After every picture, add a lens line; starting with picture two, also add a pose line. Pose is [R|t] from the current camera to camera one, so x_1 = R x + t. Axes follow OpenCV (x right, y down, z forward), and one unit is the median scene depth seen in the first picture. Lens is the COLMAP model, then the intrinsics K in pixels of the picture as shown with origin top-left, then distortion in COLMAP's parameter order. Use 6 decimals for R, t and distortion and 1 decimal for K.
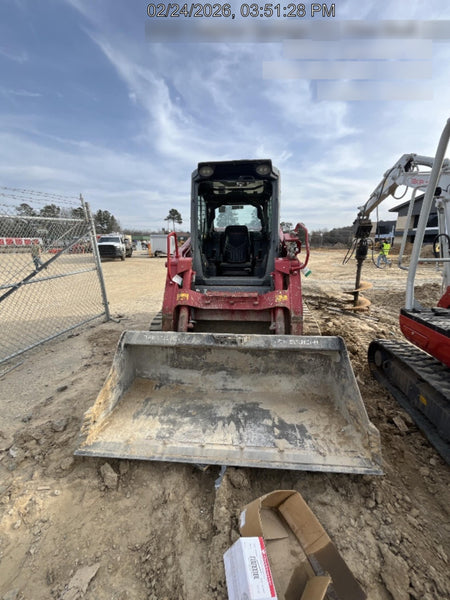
lens RADIAL K [[241.9, 0, 225.0], [0, 241.9, 300.0], [0, 0, 1]] dist [-0.008890, -0.000304]
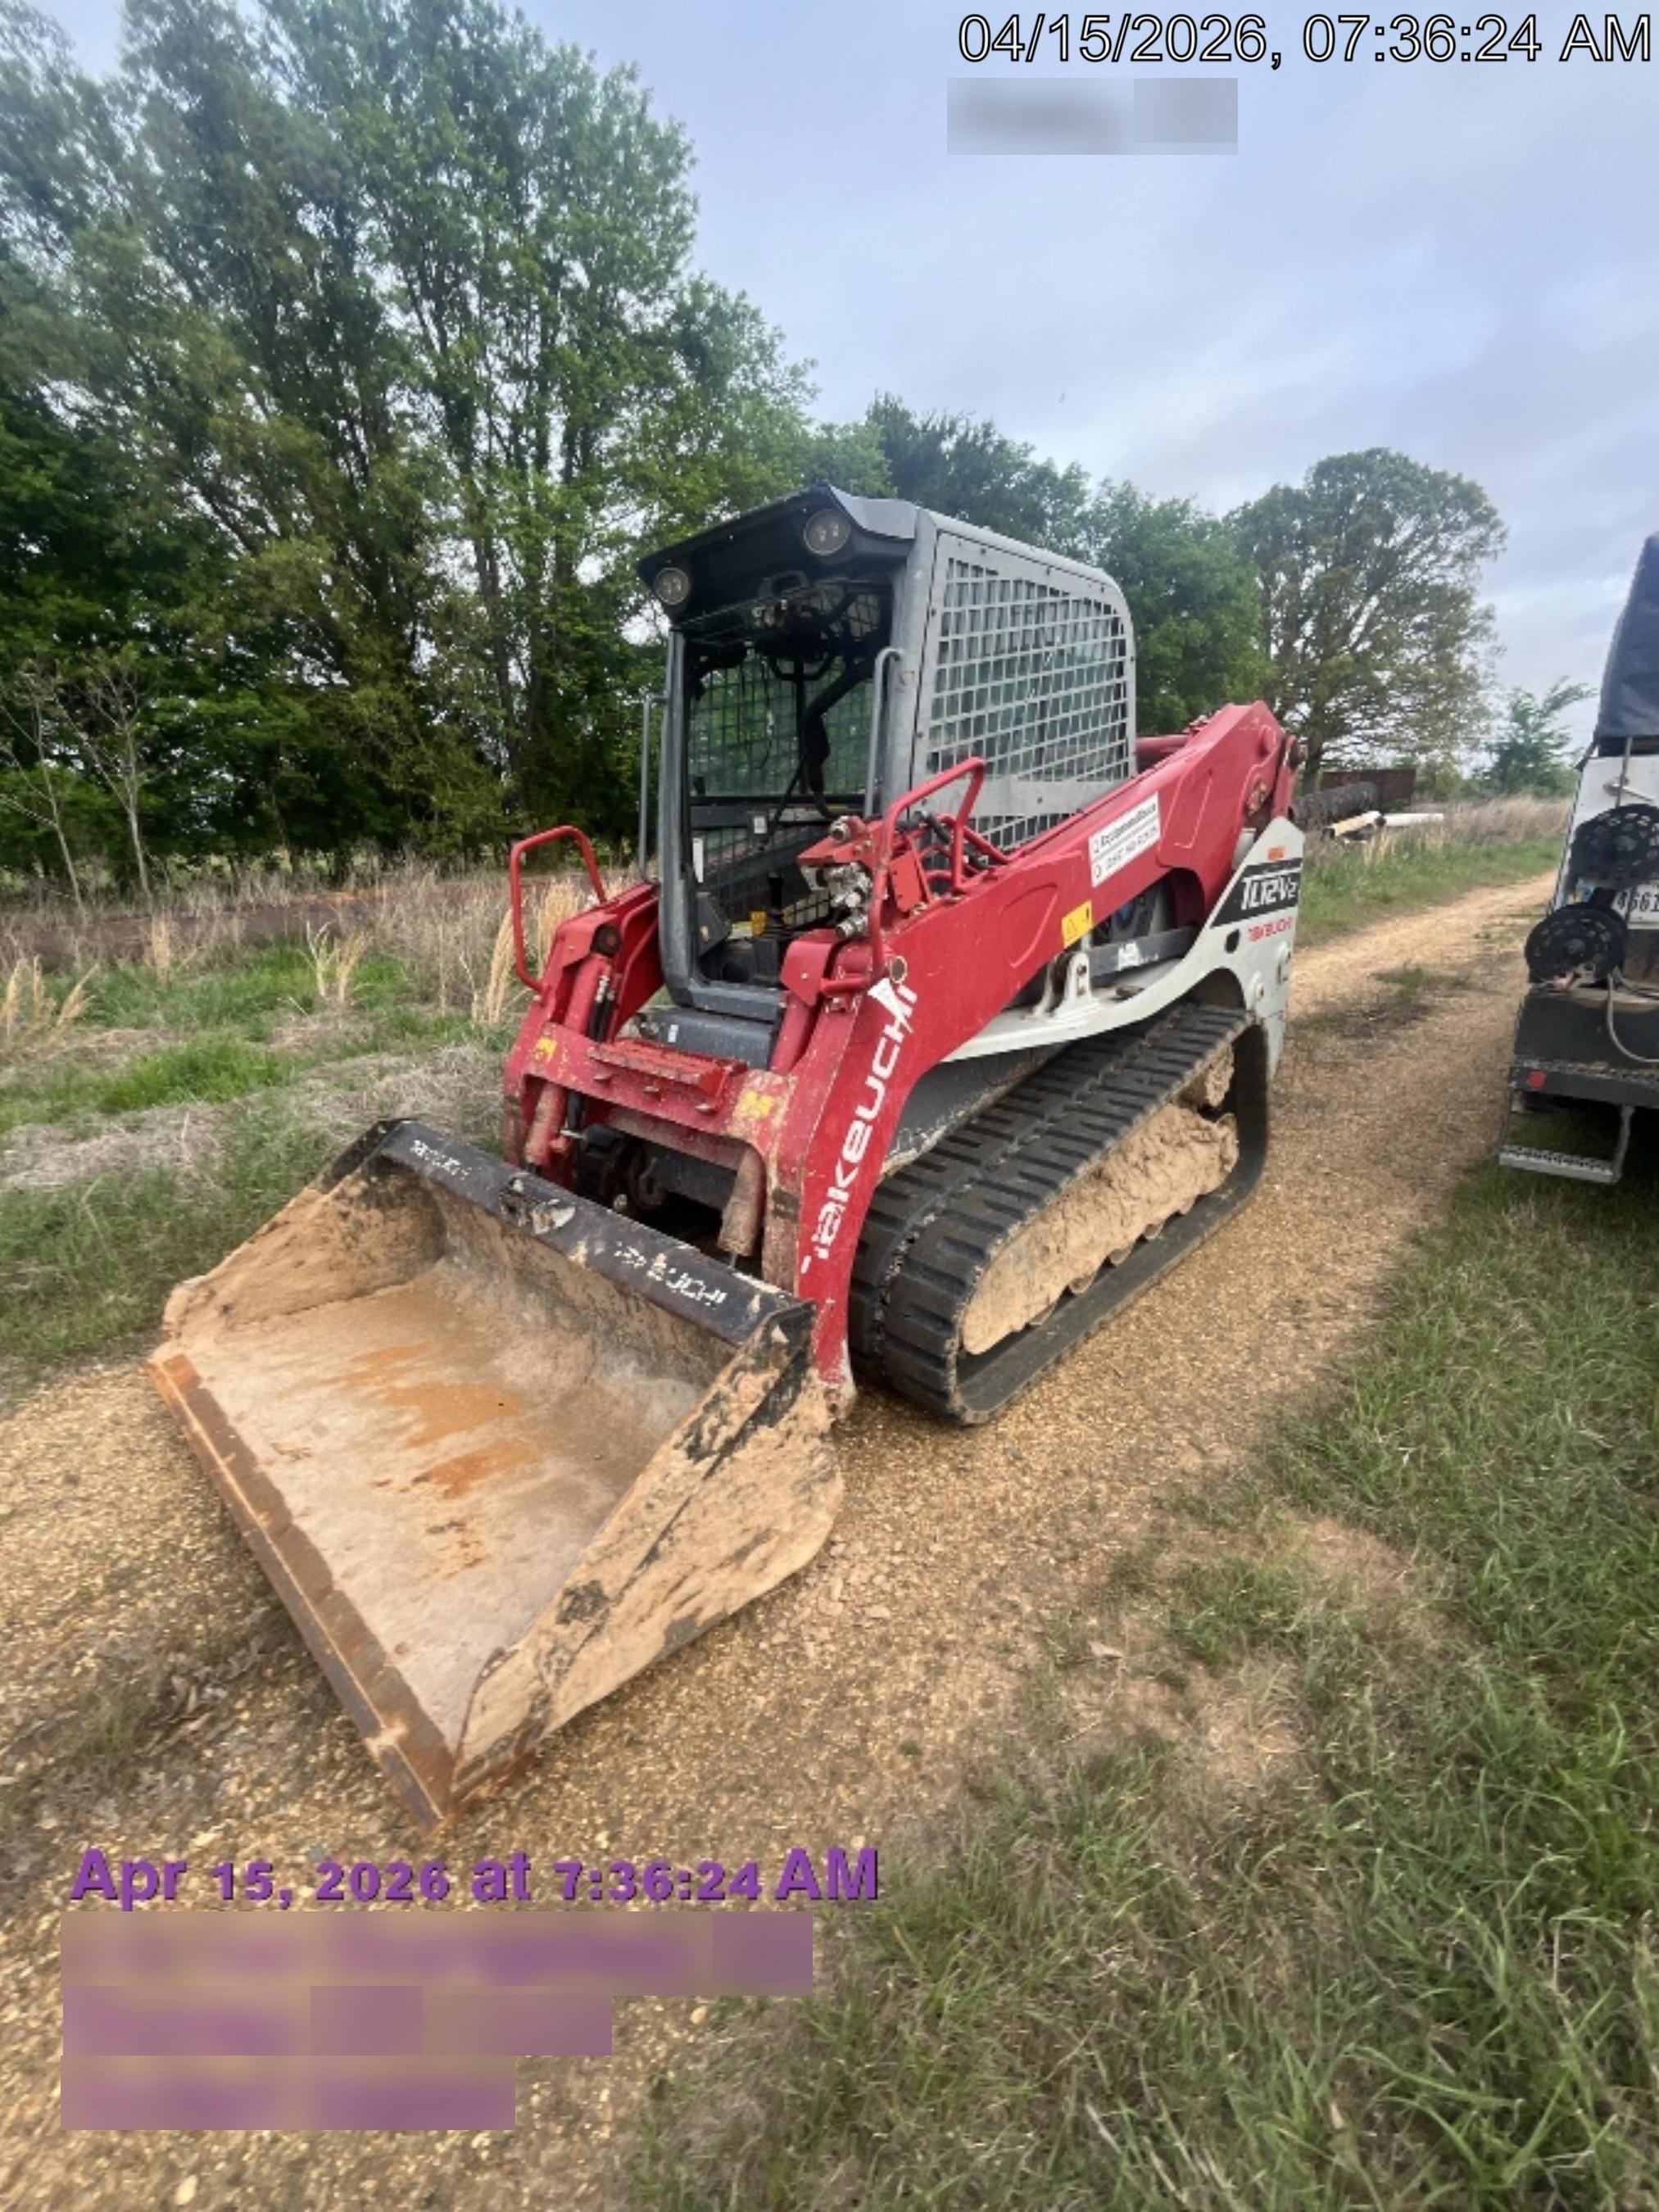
lens RADIAL K [[898.8, 0, 835.6], [0, 898.8, 1103.3], [0, 0, 1]] dist [-0.004929, -0.000529]
pose [[0.774337, 0.155324, -0.613414, 0.850050], [-0.075640, 0.985175, 0.153975, -0.154877], [0.628236, -0.072830, 0.774606, 0.348536]]
